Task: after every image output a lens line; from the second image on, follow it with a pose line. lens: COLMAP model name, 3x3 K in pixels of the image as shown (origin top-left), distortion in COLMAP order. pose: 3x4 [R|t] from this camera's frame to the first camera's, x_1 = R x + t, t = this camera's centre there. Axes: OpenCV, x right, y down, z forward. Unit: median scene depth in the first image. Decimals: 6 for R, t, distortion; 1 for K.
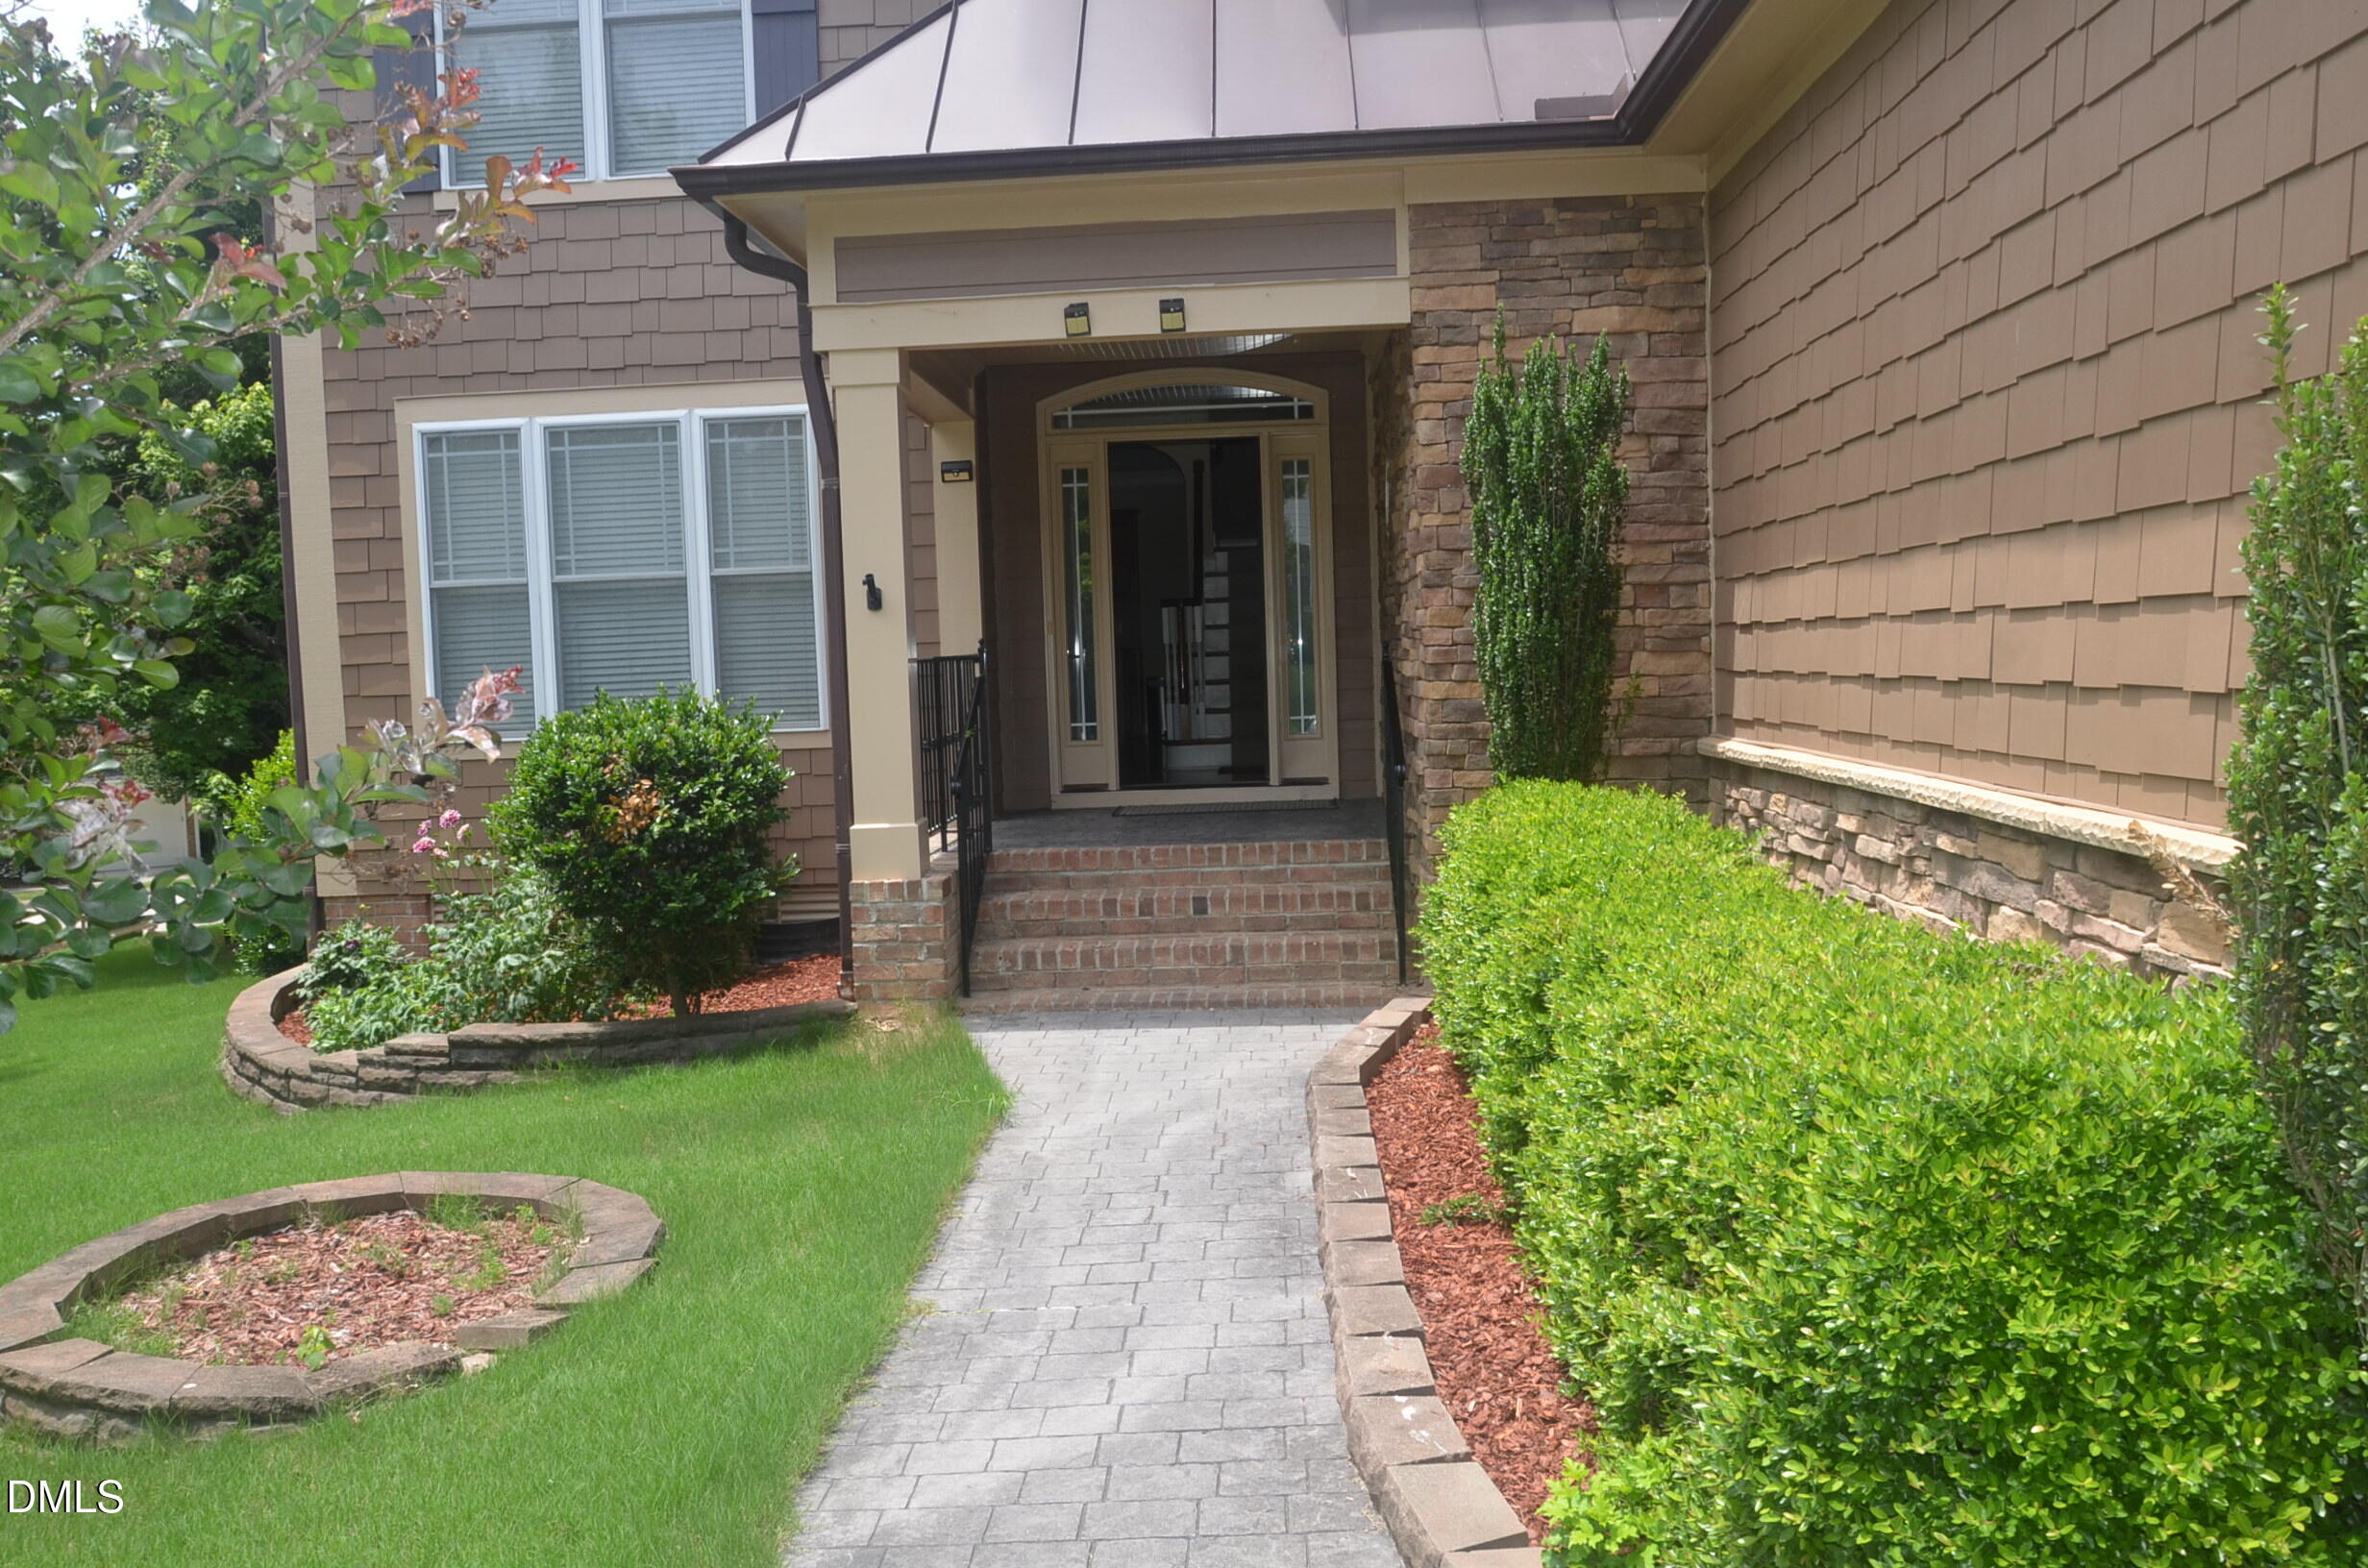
lens RADIAL K [[1837.0, 0, 1196.6], [0, 1837.0, 776.8], [0, 0, 1]] dist [-0.028894, 0.002821]
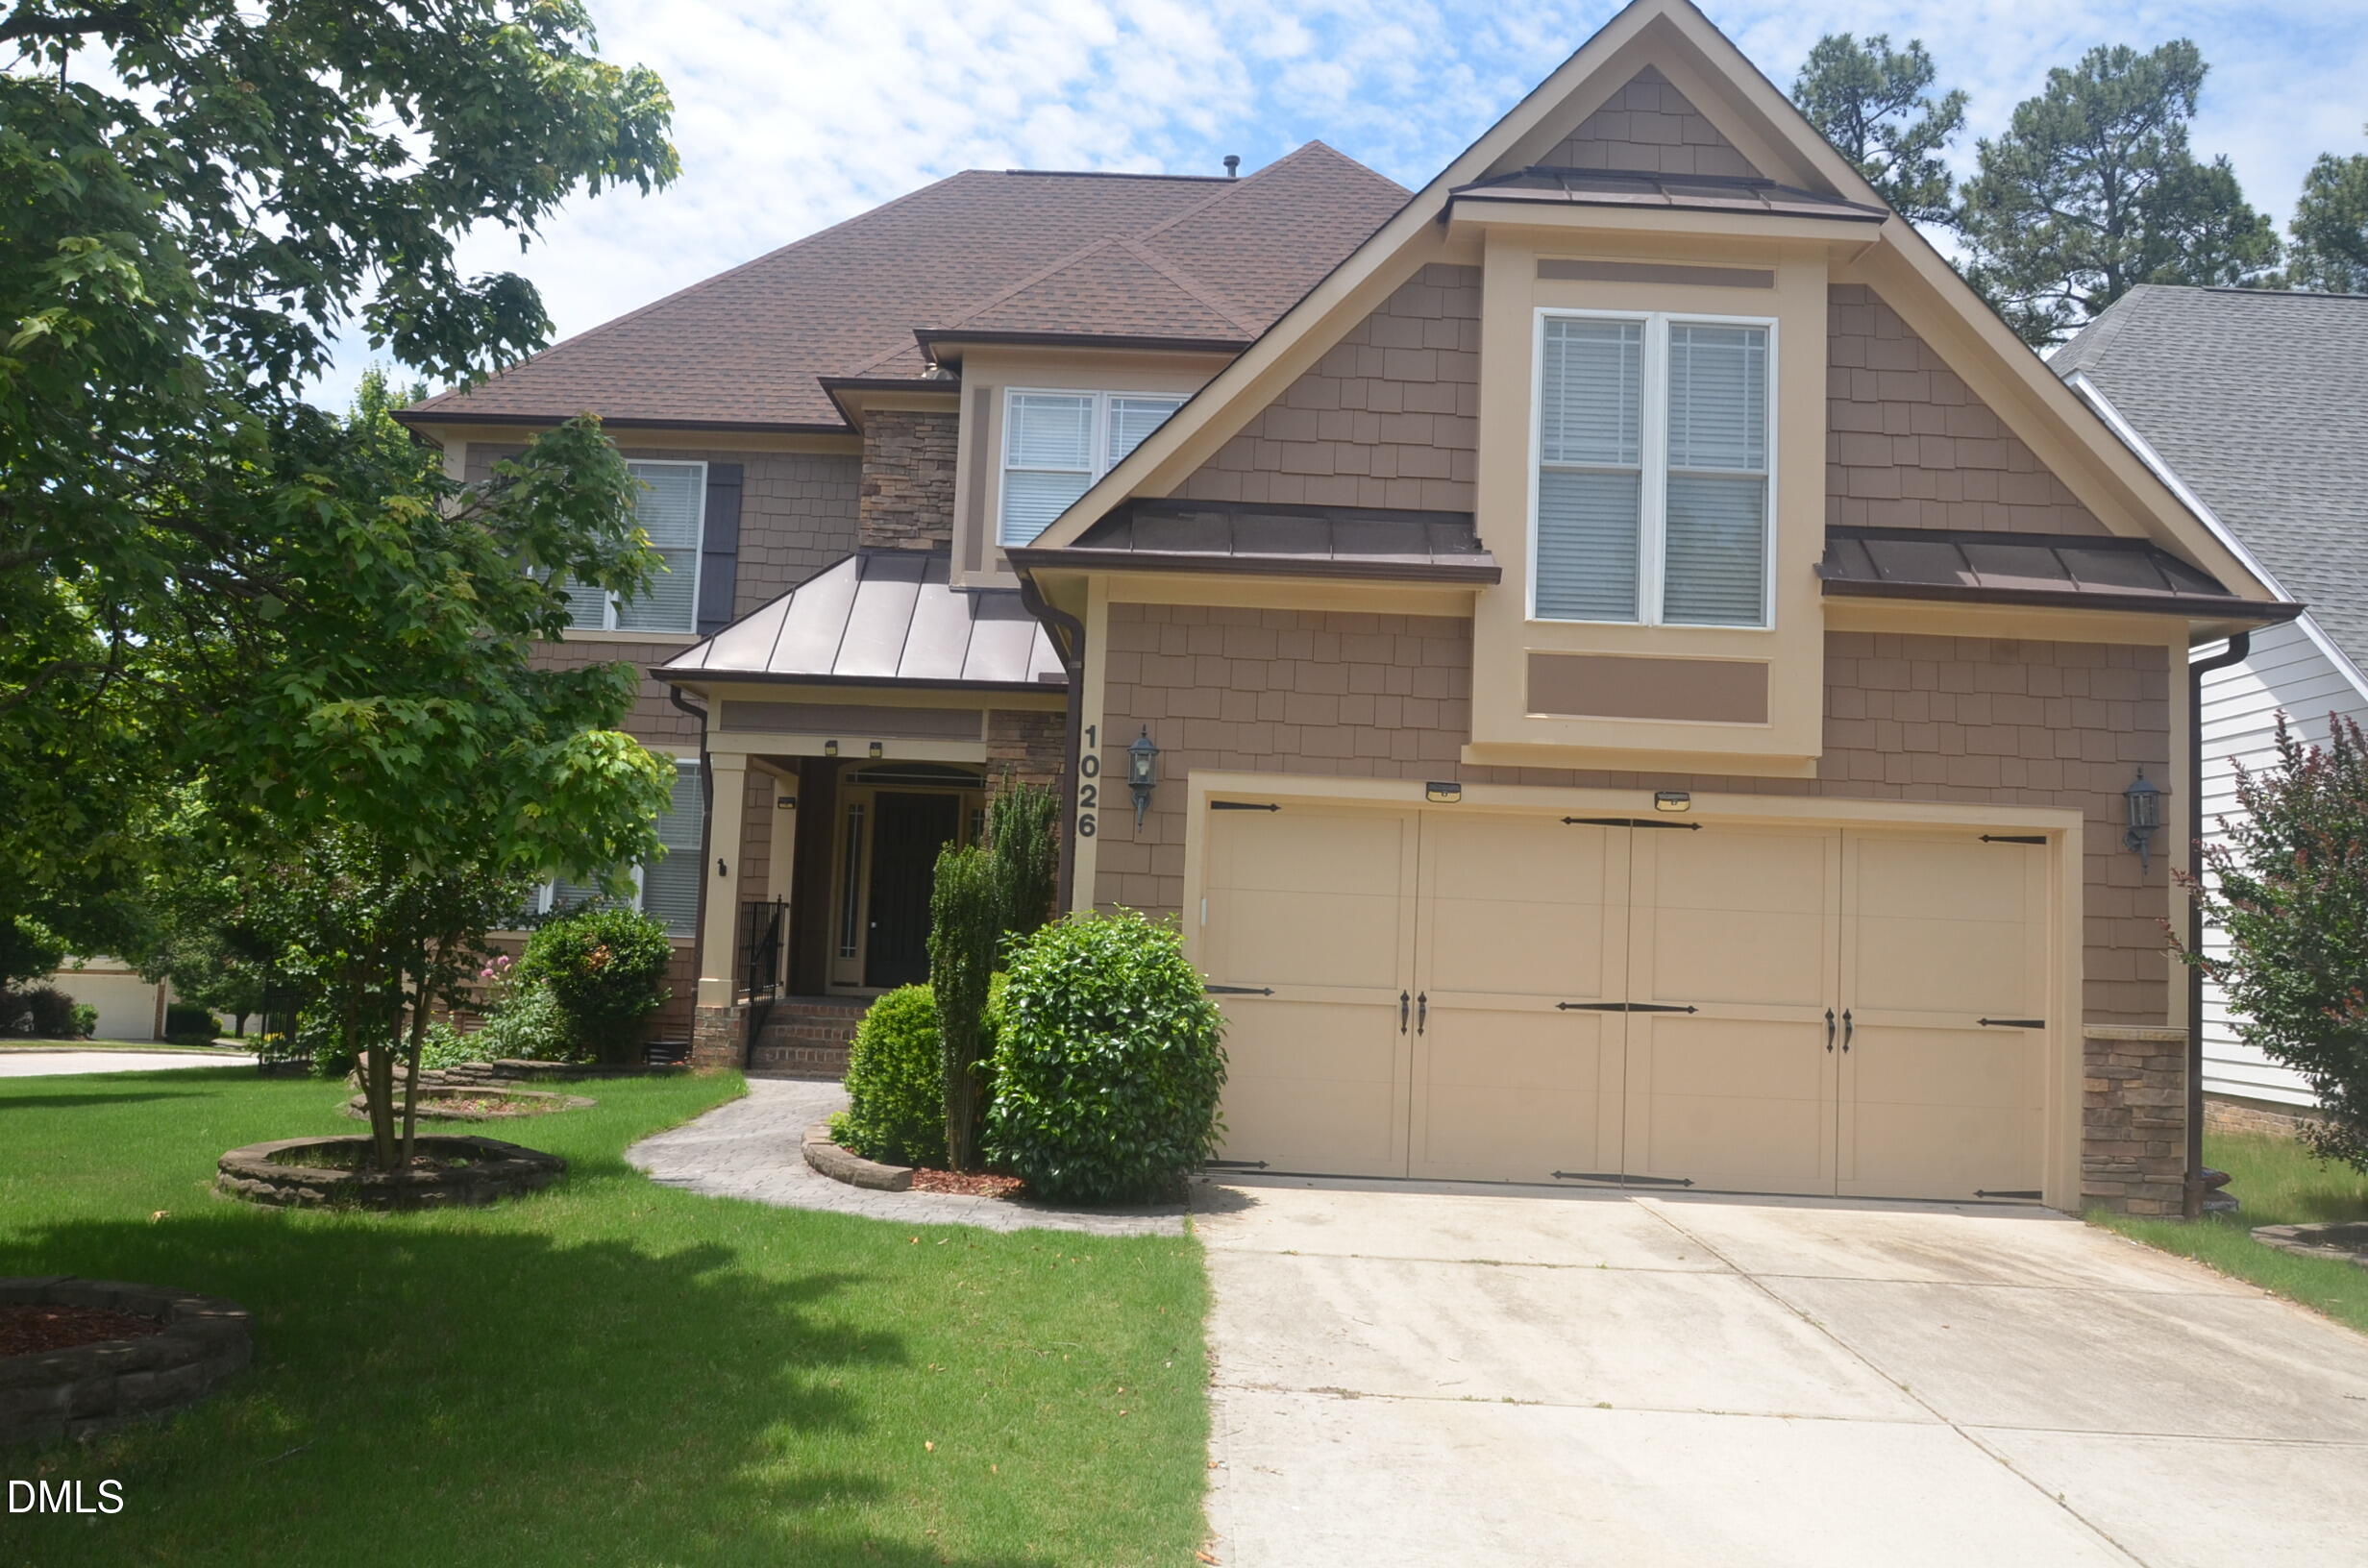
lens RADIAL K [[1837.0, 0, 1171.0], [0, 1837.0, 783.6], [0, 0, 1]] dist [-0.028894, 0.002821]
pose [[0.996546, 0.080968, 0.018456, 0.289137], [-0.077338, 0.985819, -0.148929, 0.077750], [-0.030253, 0.146987, 0.988676, -1.104186]]
